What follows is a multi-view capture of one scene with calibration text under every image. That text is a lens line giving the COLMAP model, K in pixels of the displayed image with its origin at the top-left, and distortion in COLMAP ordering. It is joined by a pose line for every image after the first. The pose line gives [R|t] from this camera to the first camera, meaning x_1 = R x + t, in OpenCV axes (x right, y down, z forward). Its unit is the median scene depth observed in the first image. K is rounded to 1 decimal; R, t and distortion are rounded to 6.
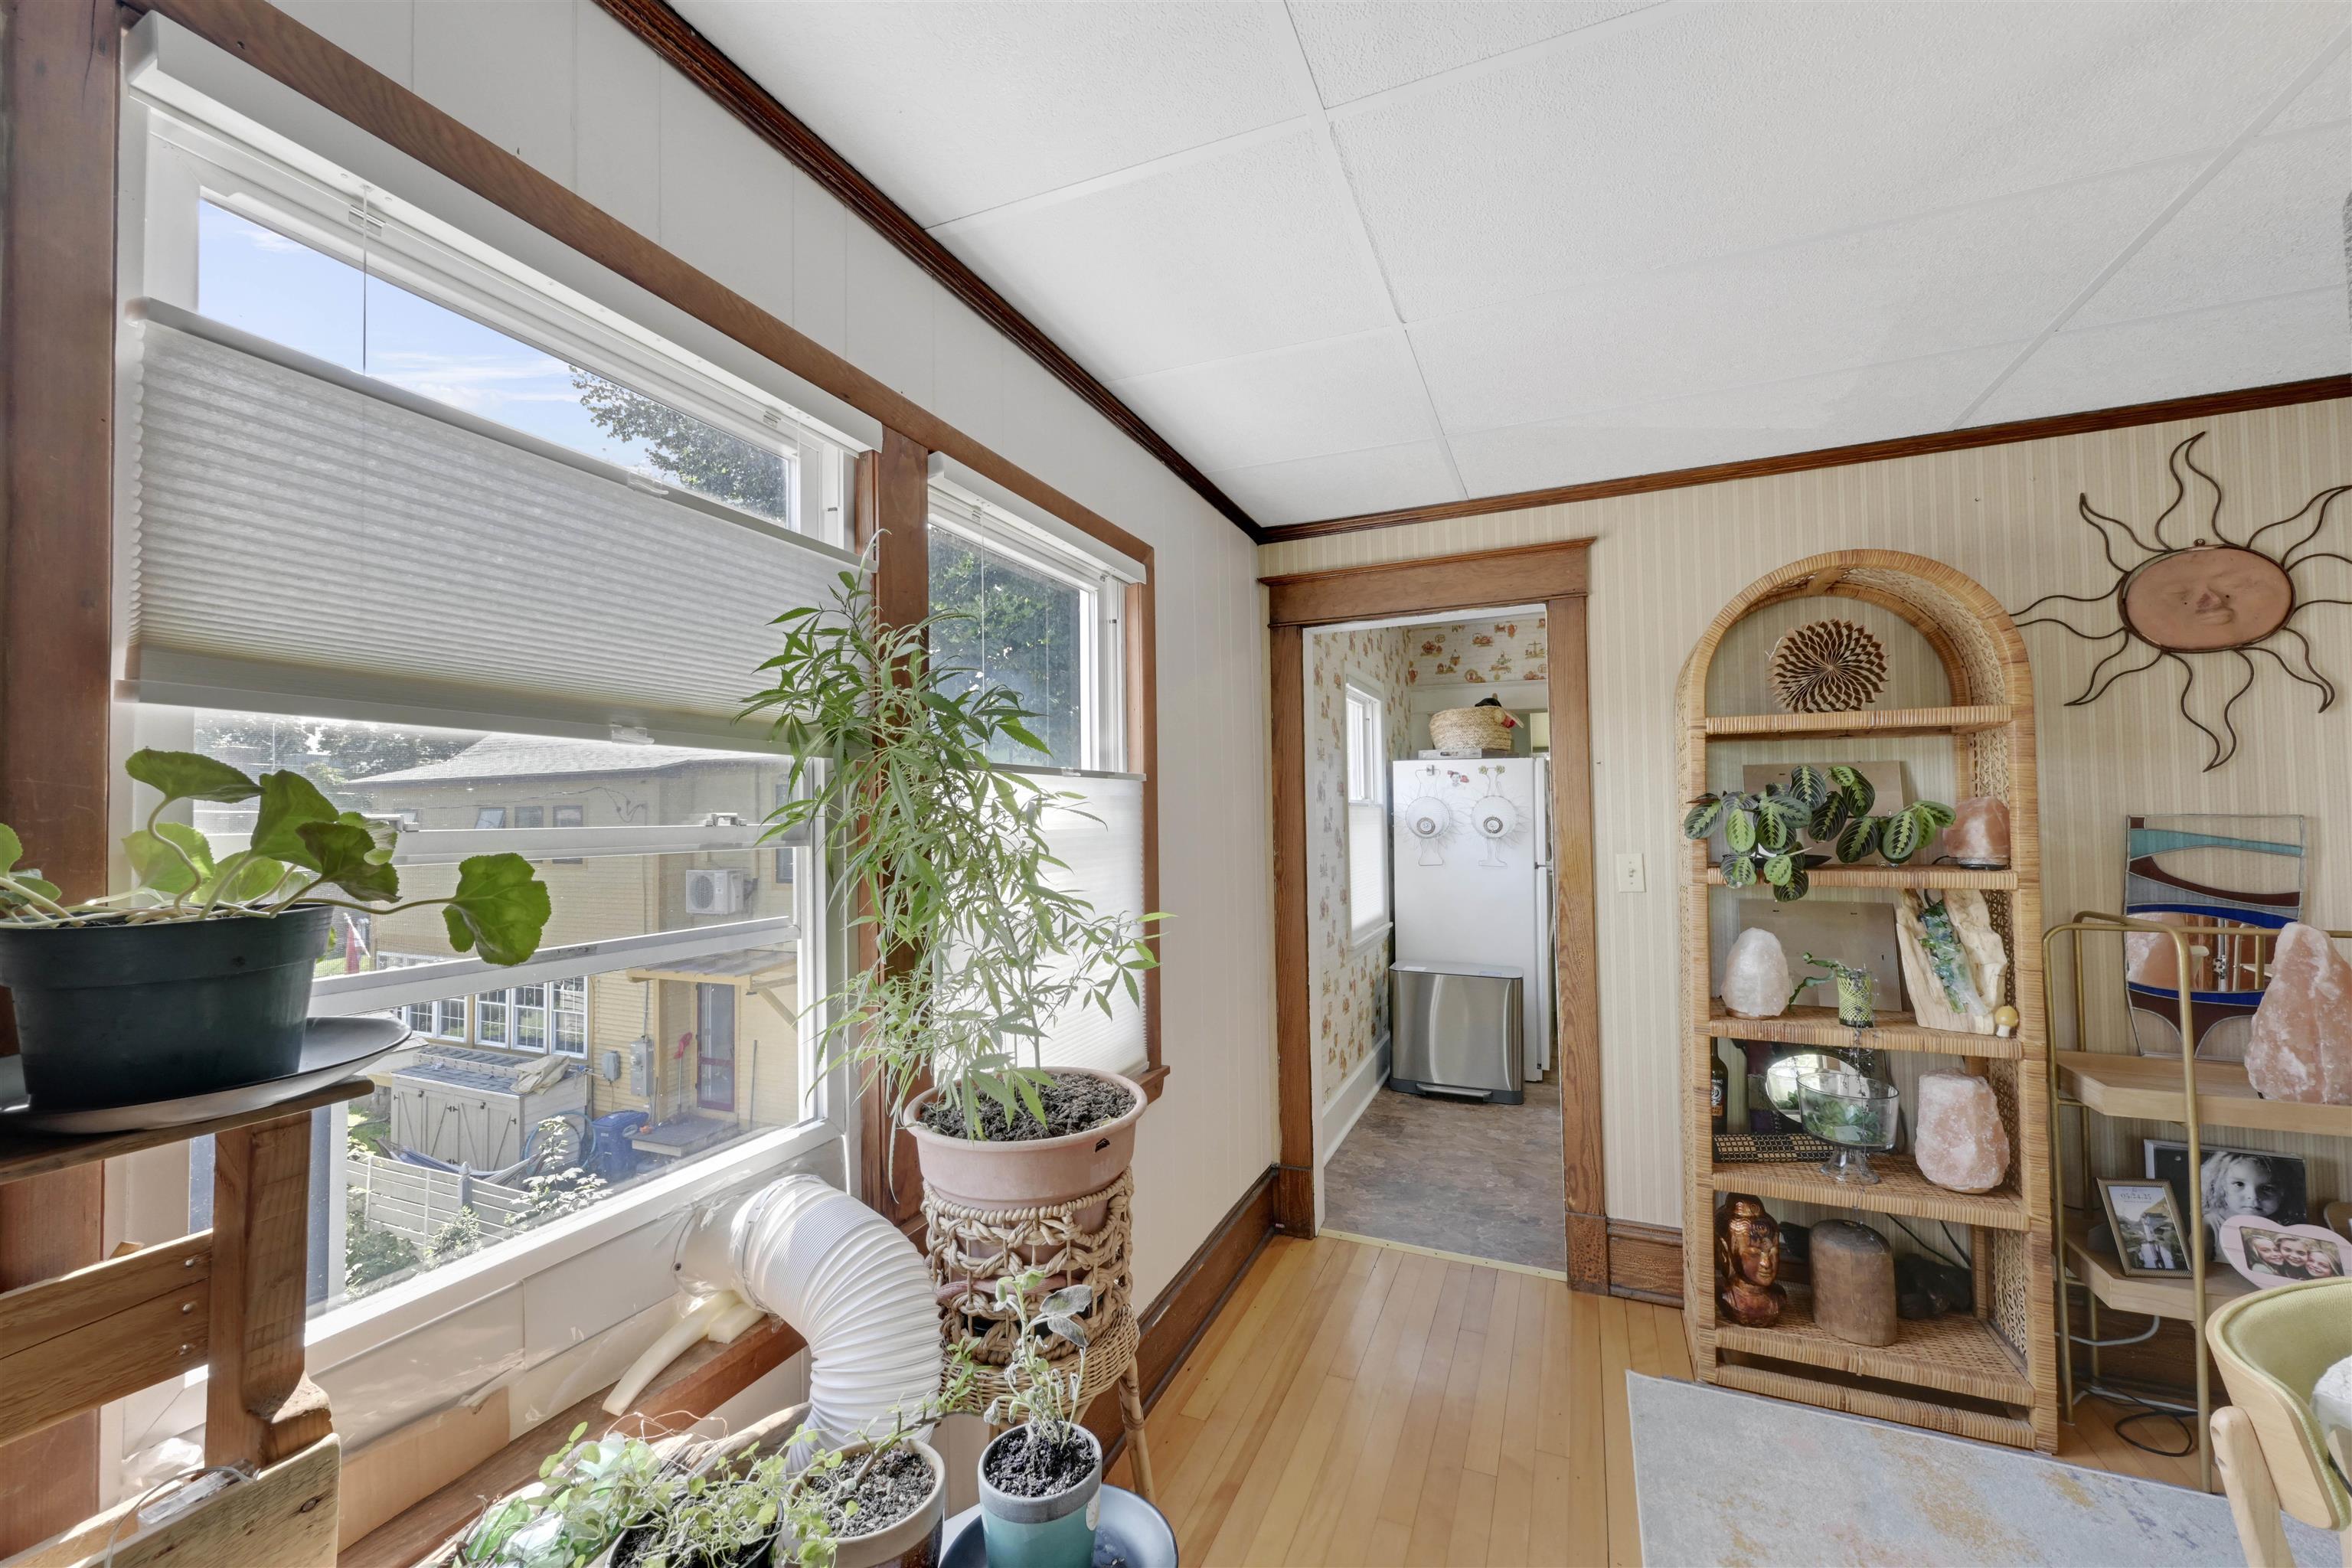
lens RADIAL K [[926.3, 0, 1176.0], [0, 926.3, 784.0], [0, 0, 1]] dist [-0.000948, -0.000070]
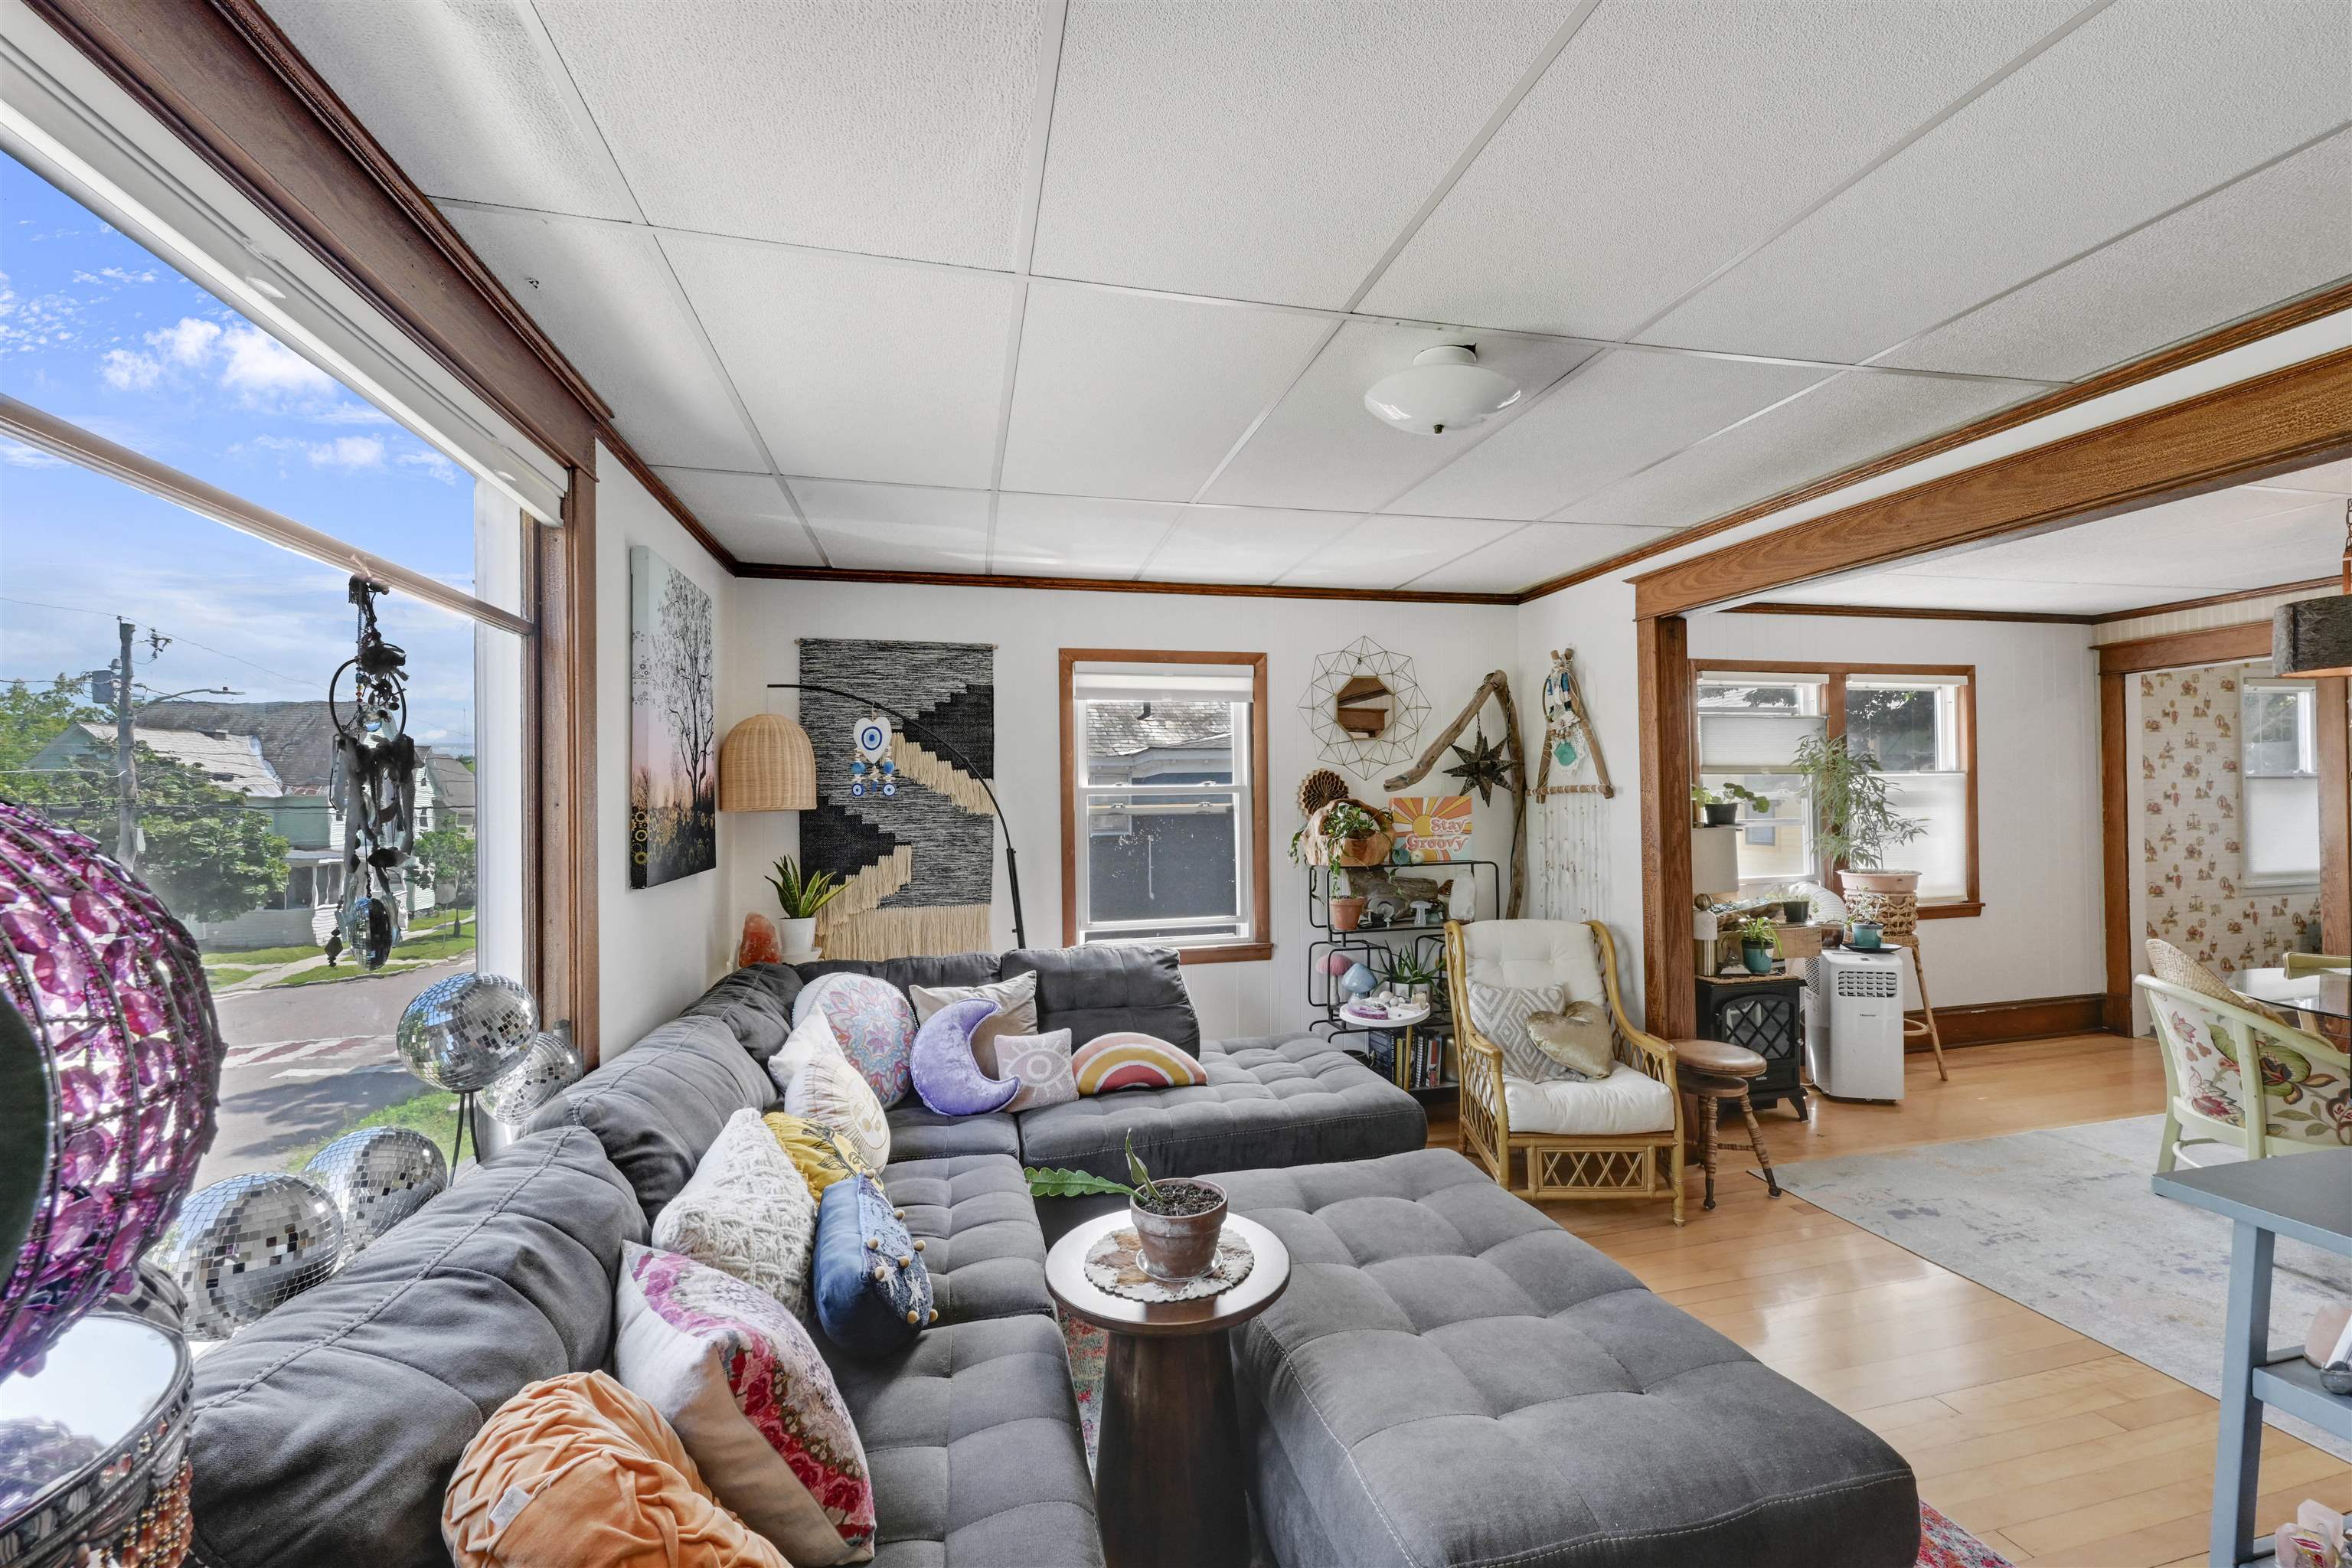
lens RADIAL K [[953.0, 0, 1176.0], [0, 953.0, 784.0], [0, 0, 1]] dist [0.000737, 0.000026]
pose [[0.607302, 0.003450, -0.794464, 0.833916], [0.029555, 0.999200, 0.026932, -0.124522], [0.793921, -0.039836, 0.606714, -2.515039]]
